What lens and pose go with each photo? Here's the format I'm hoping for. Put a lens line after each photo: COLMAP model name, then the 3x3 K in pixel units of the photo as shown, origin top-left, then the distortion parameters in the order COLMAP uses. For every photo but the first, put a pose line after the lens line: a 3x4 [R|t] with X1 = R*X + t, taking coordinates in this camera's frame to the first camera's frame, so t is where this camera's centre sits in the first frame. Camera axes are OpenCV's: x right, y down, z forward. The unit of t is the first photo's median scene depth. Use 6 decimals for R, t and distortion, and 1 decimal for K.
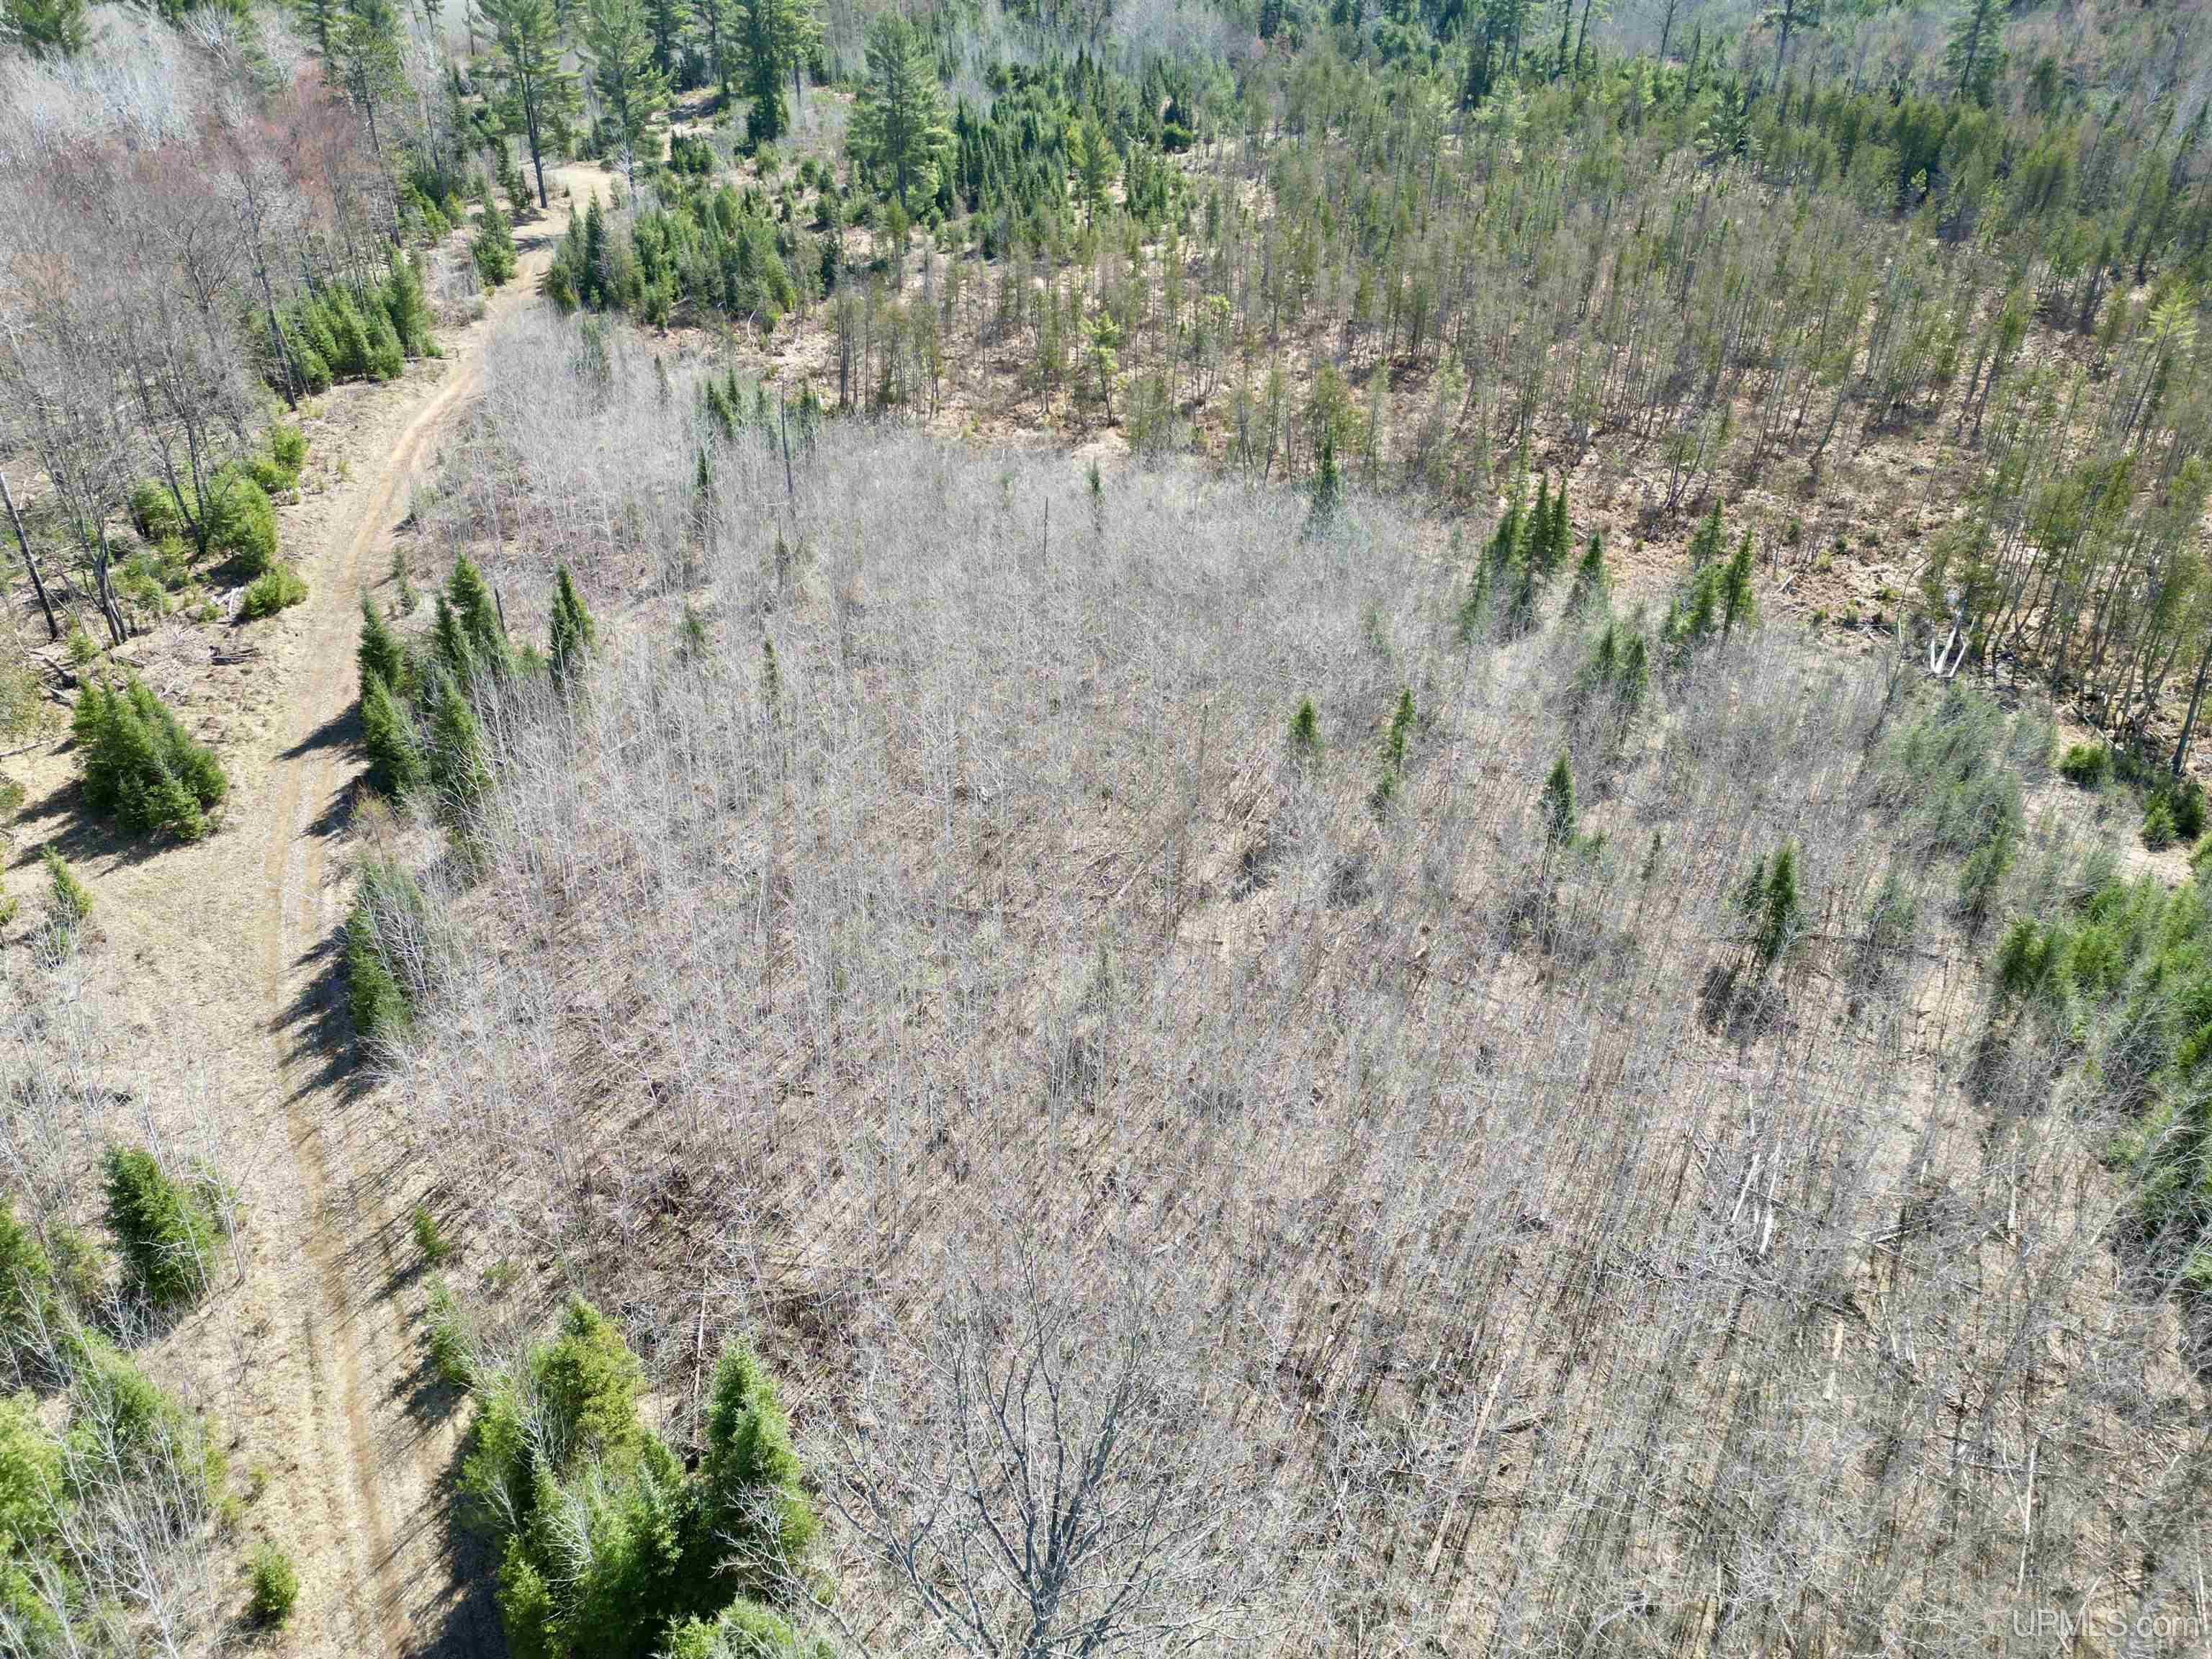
lens RADIAL K [[1582.7, 0, 1106.0], [0, 1582.7, 829.5], [0, 0, 1]] dist [0.065558, -0.043141]
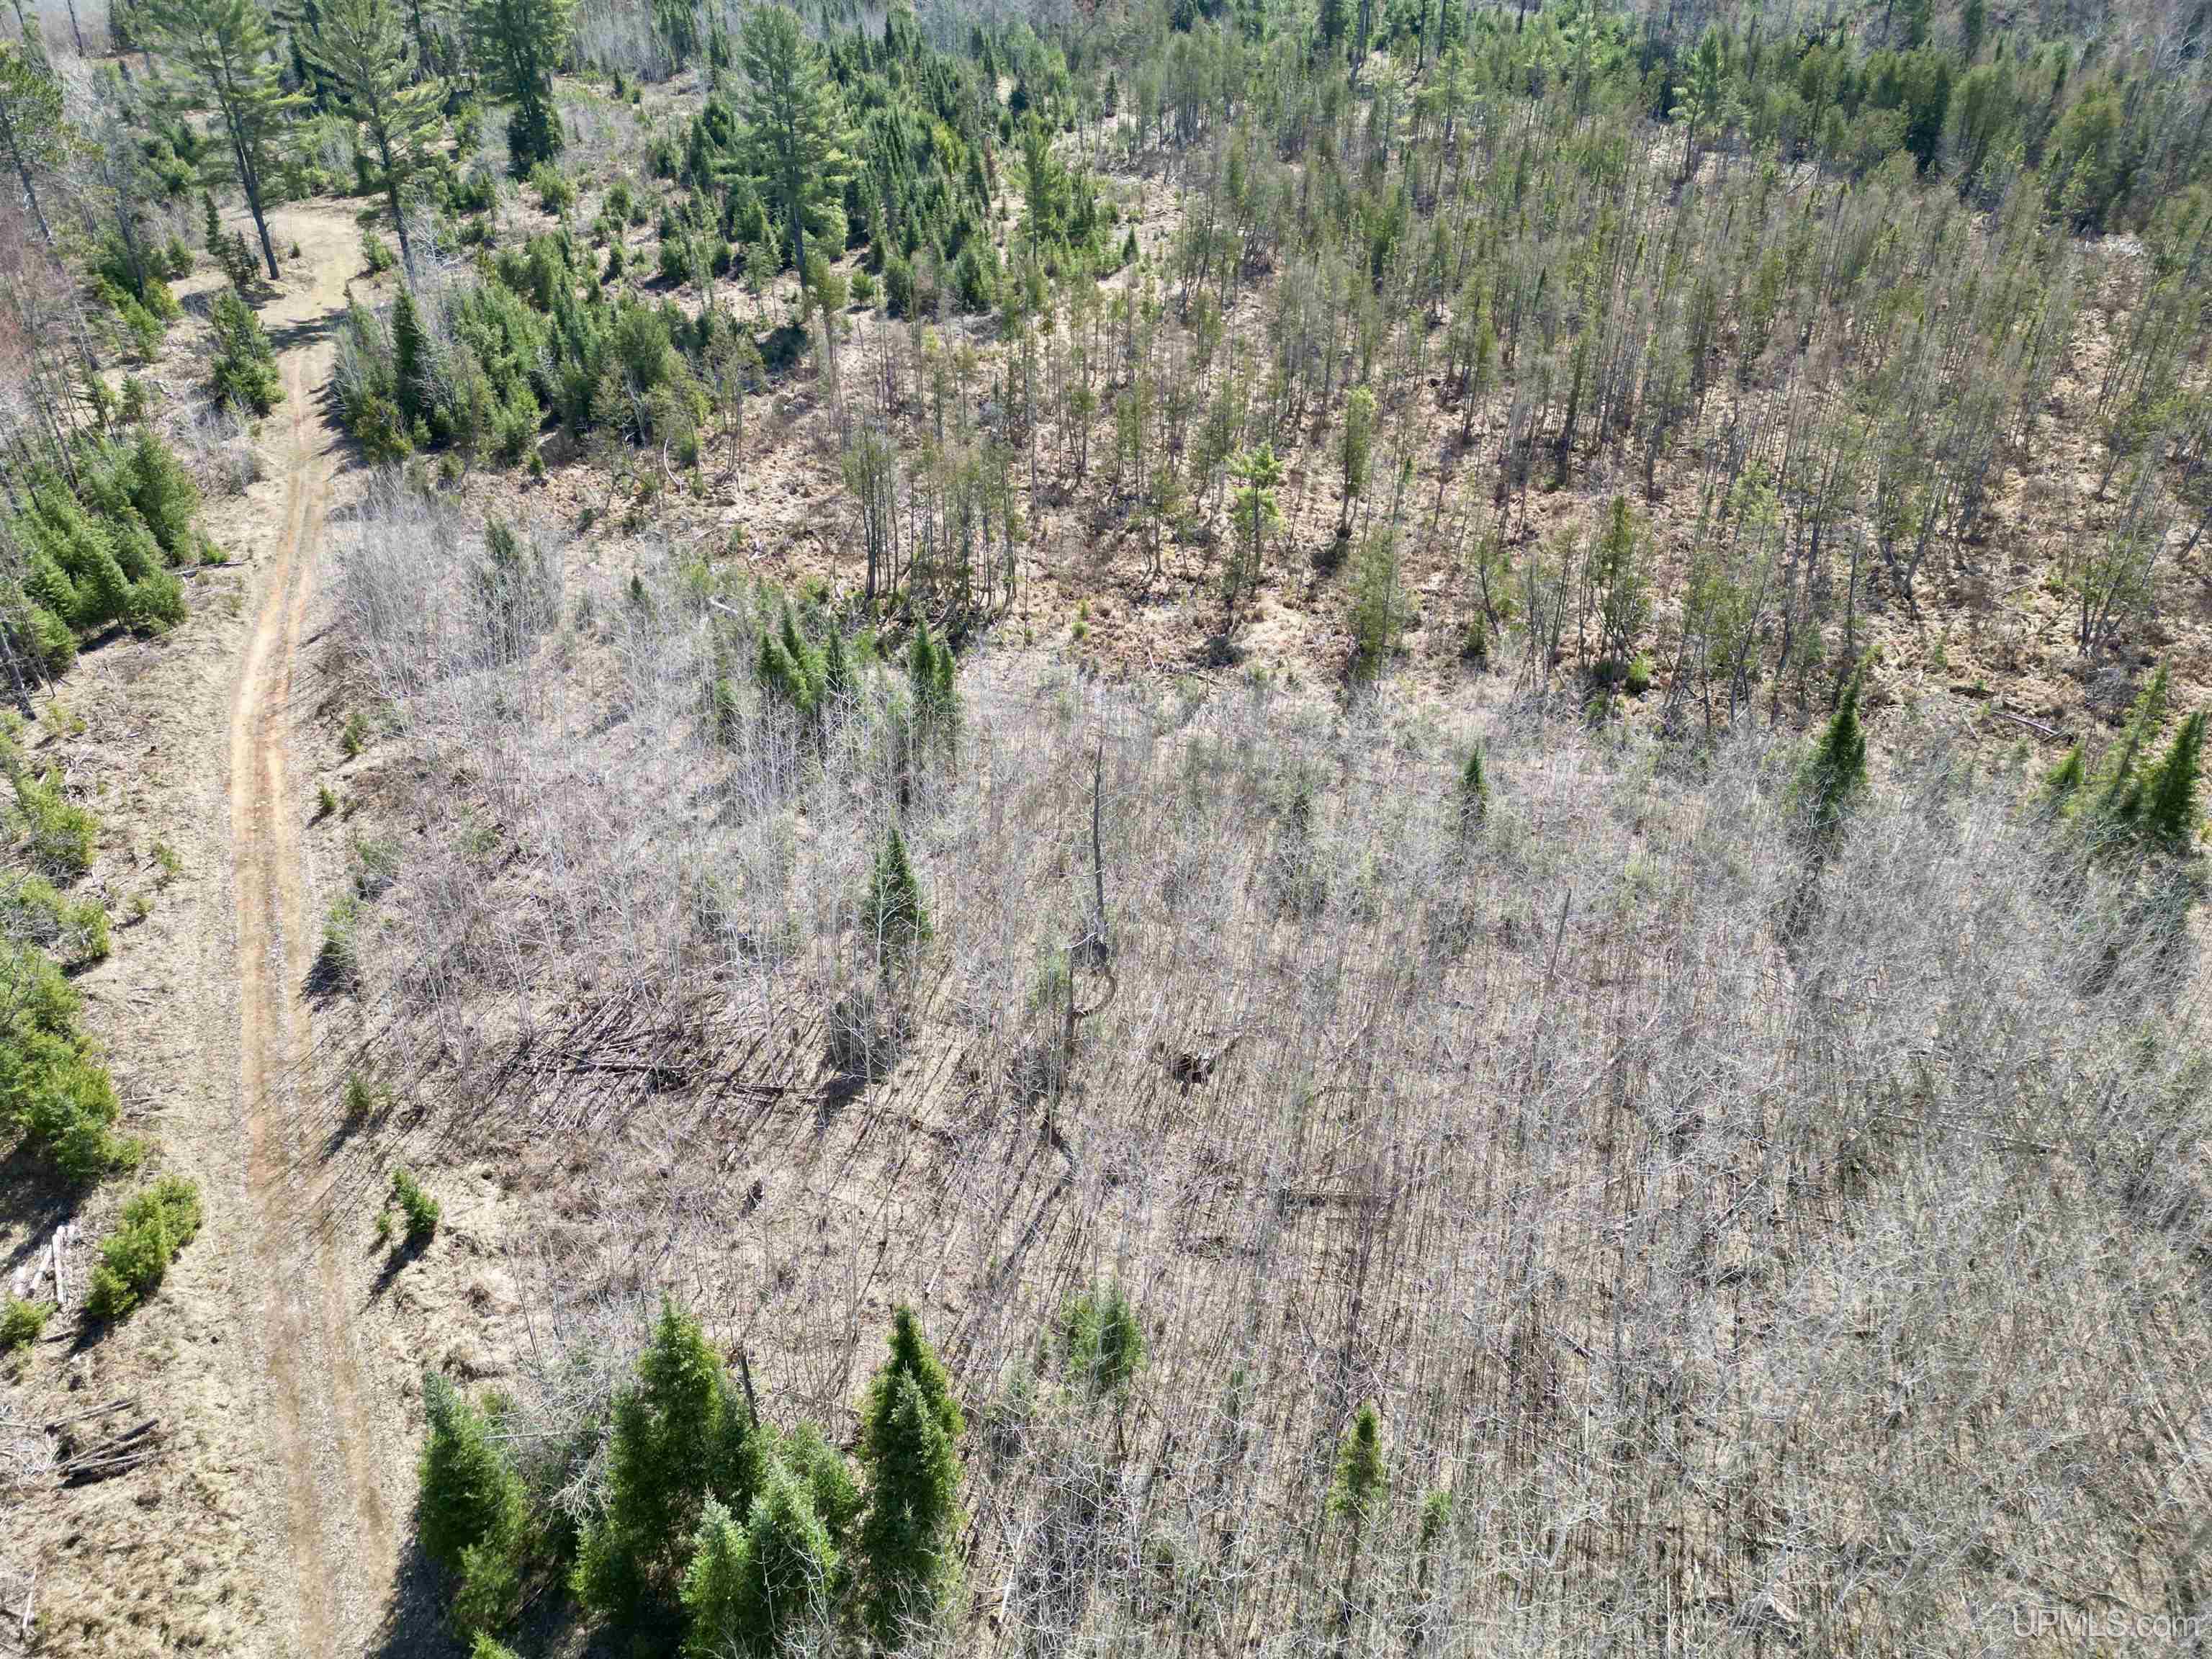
lens RADIAL K [[1562.6, 0, 1097.5], [0, 1562.6, 815.5], [0, 0, 1]] dist [0.098095, -0.112372]
pose [[0.977924, -0.123620, 0.168471, -0.166533], [0.118853, 0.992179, 0.038132, -0.155054], [-0.171868, -0.017267, 0.984969, 0.256706]]
